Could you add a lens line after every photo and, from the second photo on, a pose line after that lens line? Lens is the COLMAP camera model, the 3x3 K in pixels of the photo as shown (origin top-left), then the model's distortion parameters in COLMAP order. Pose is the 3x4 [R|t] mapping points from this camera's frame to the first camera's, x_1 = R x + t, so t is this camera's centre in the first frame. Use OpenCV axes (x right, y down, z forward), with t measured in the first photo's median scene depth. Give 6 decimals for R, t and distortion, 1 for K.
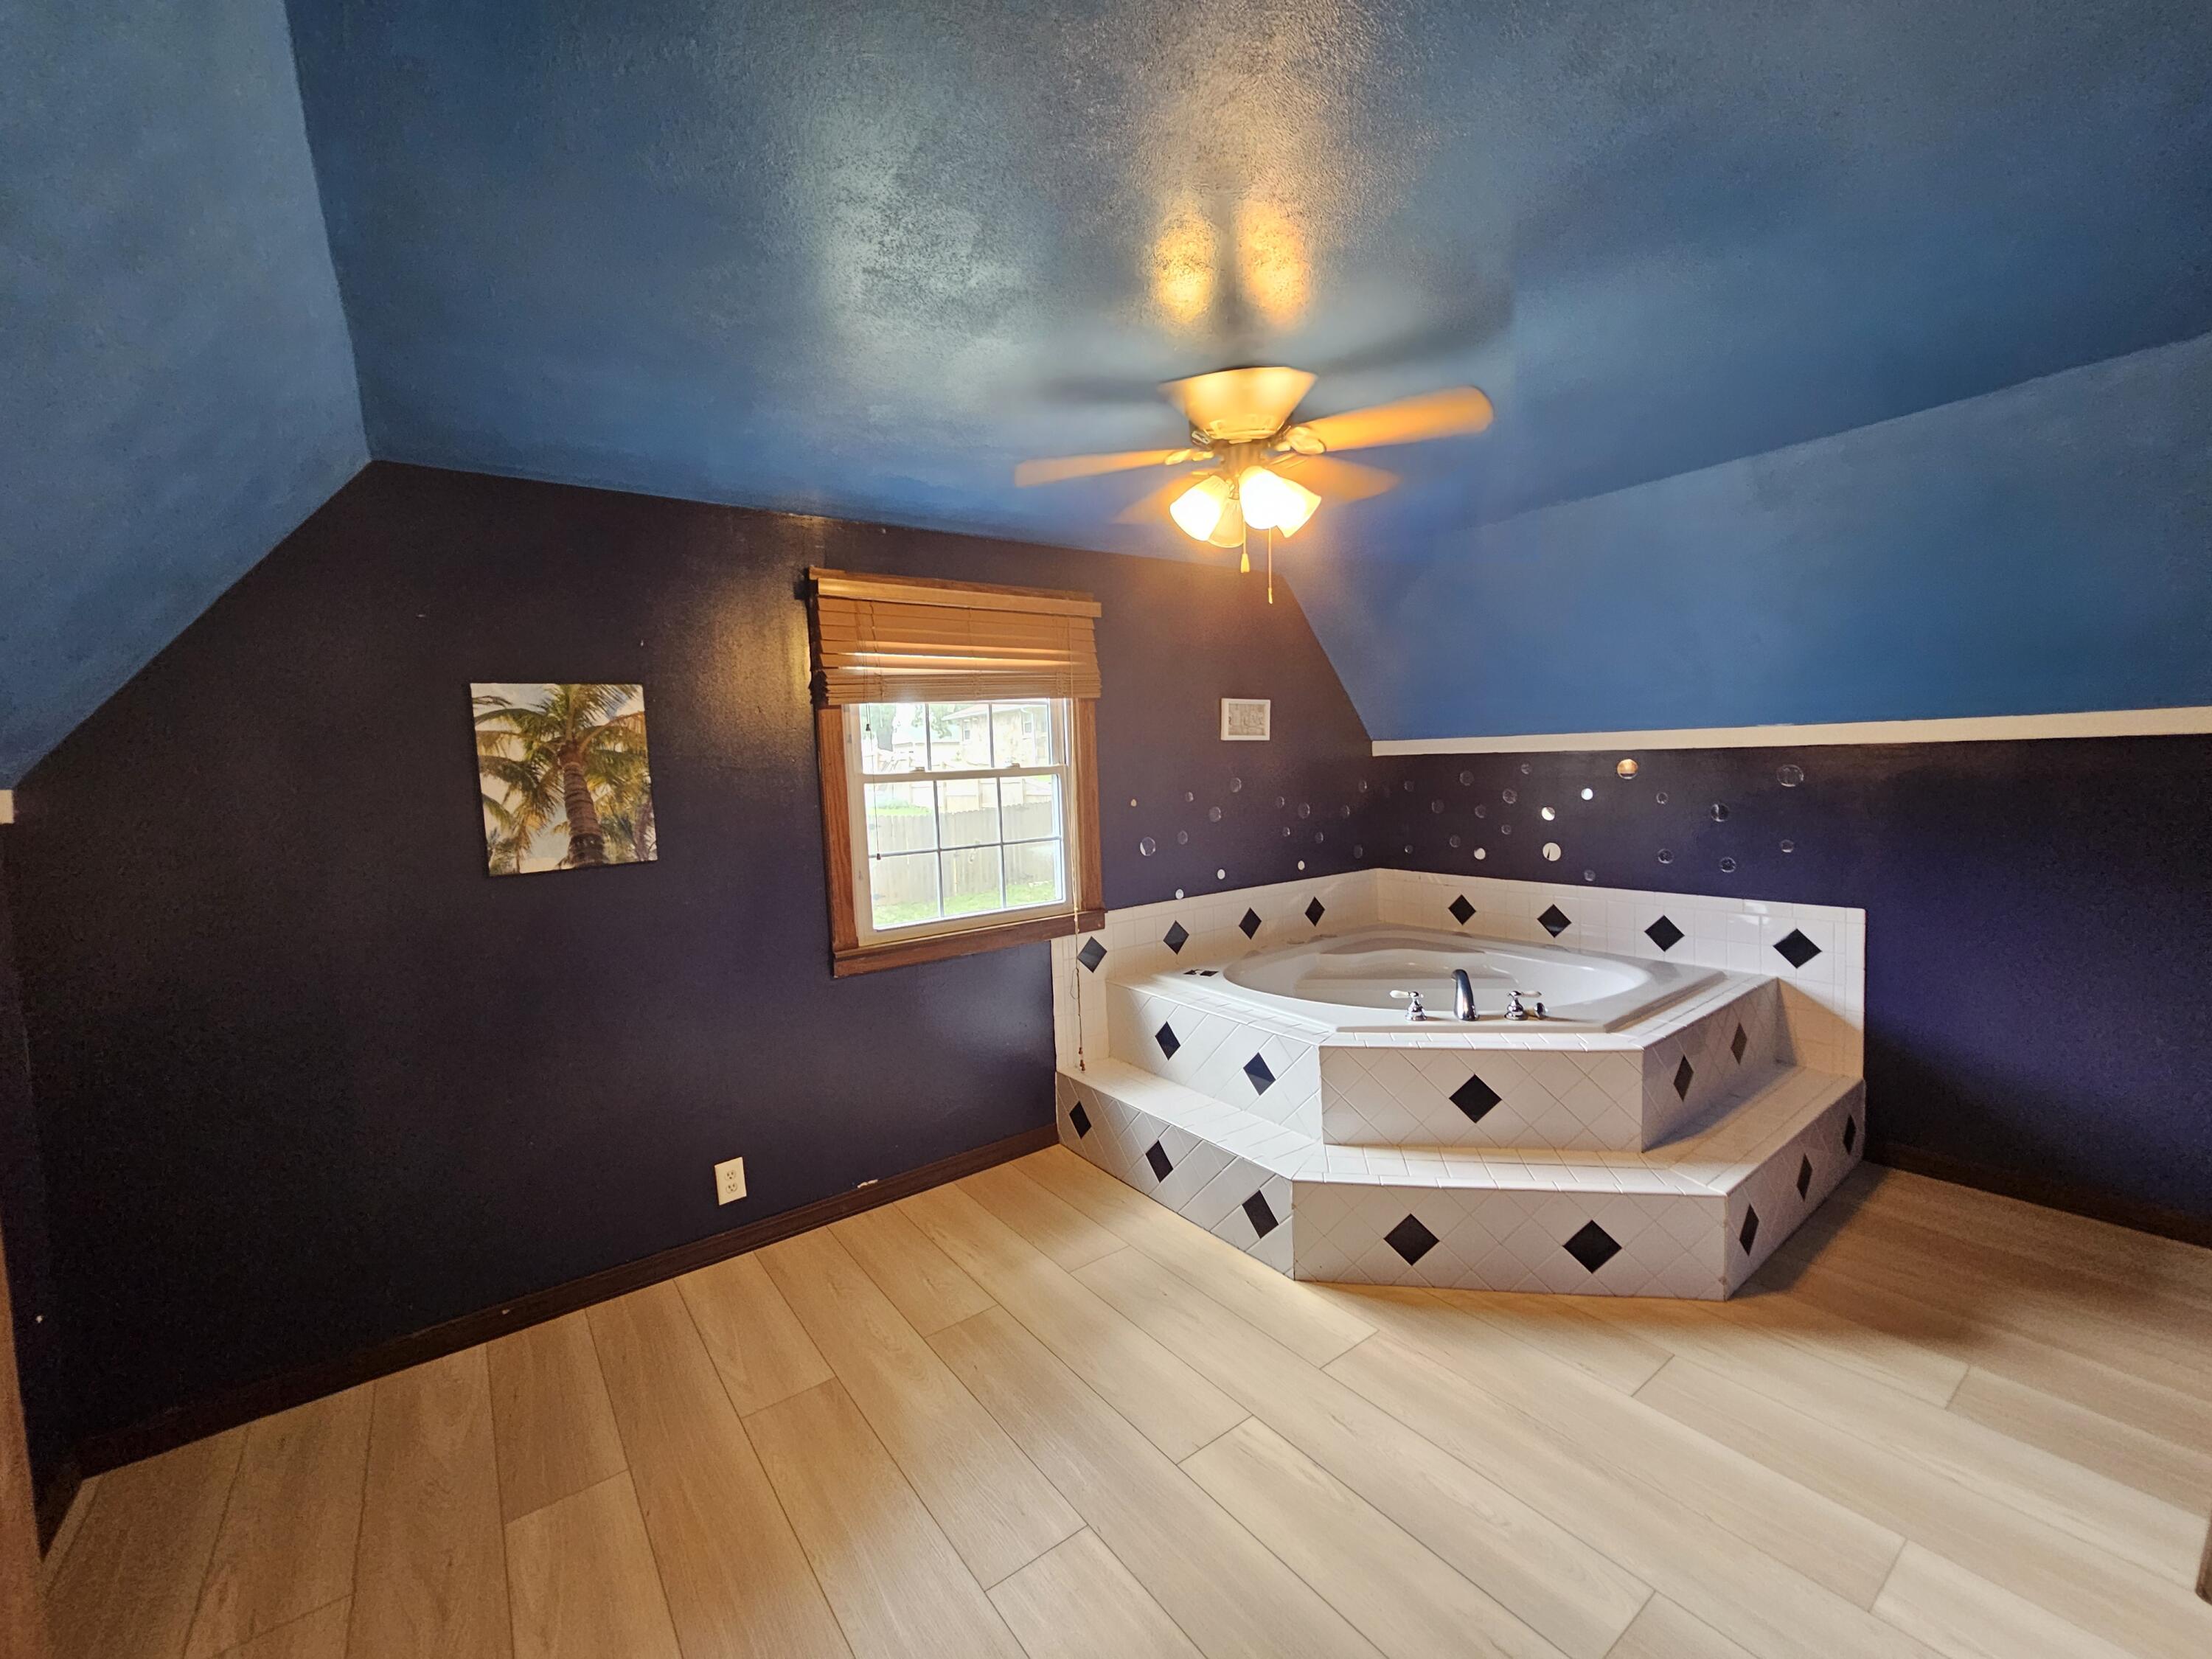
lens RADIAL K [[909.5, 0, 1114.6], [0, 909.5, 826.9], [0, 0, 1]] dist [-0.005633, 0.002095]
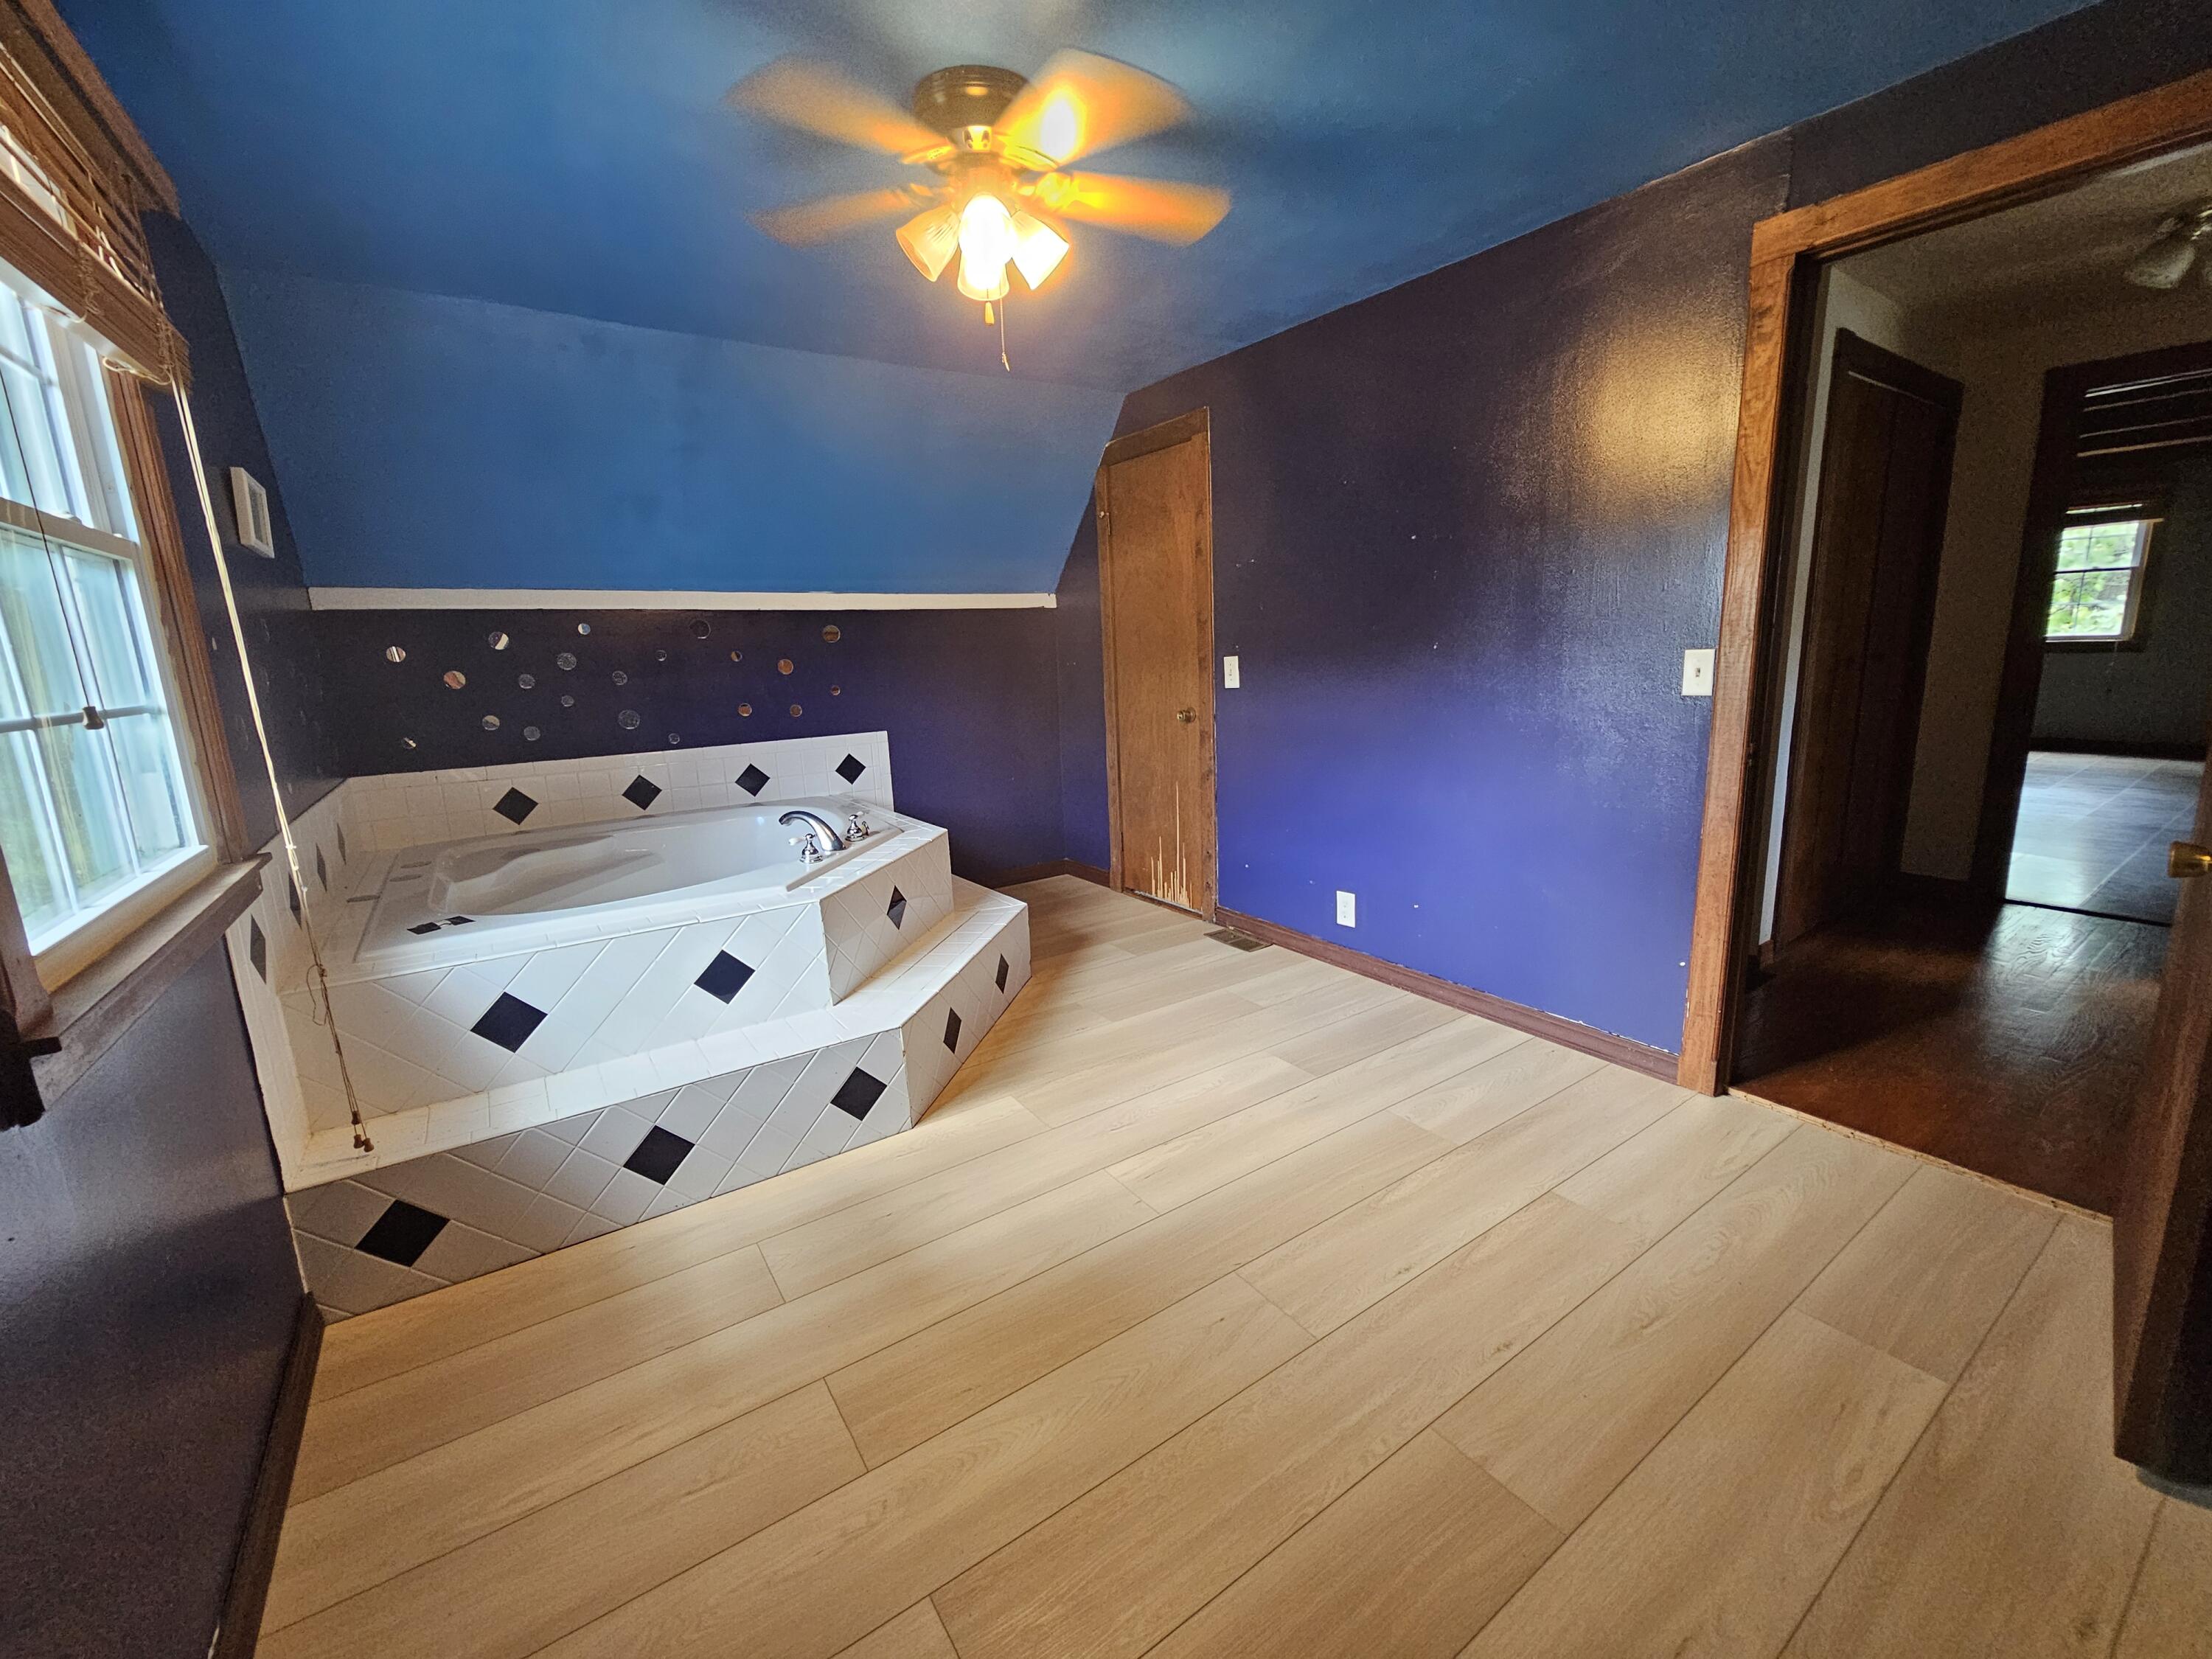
lens RADIAL K [[897.6, 0, 1106.0], [0, 897.6, 829.5], [0, 0, 1]] dist [0.000298, 0.000138]
pose [[0.048269, -0.163938, 0.985289, -0.616681], [0.107766, 0.981535, 0.158034, 0.065422], [-0.993004, 0.098552, 0.065045, 0.664376]]
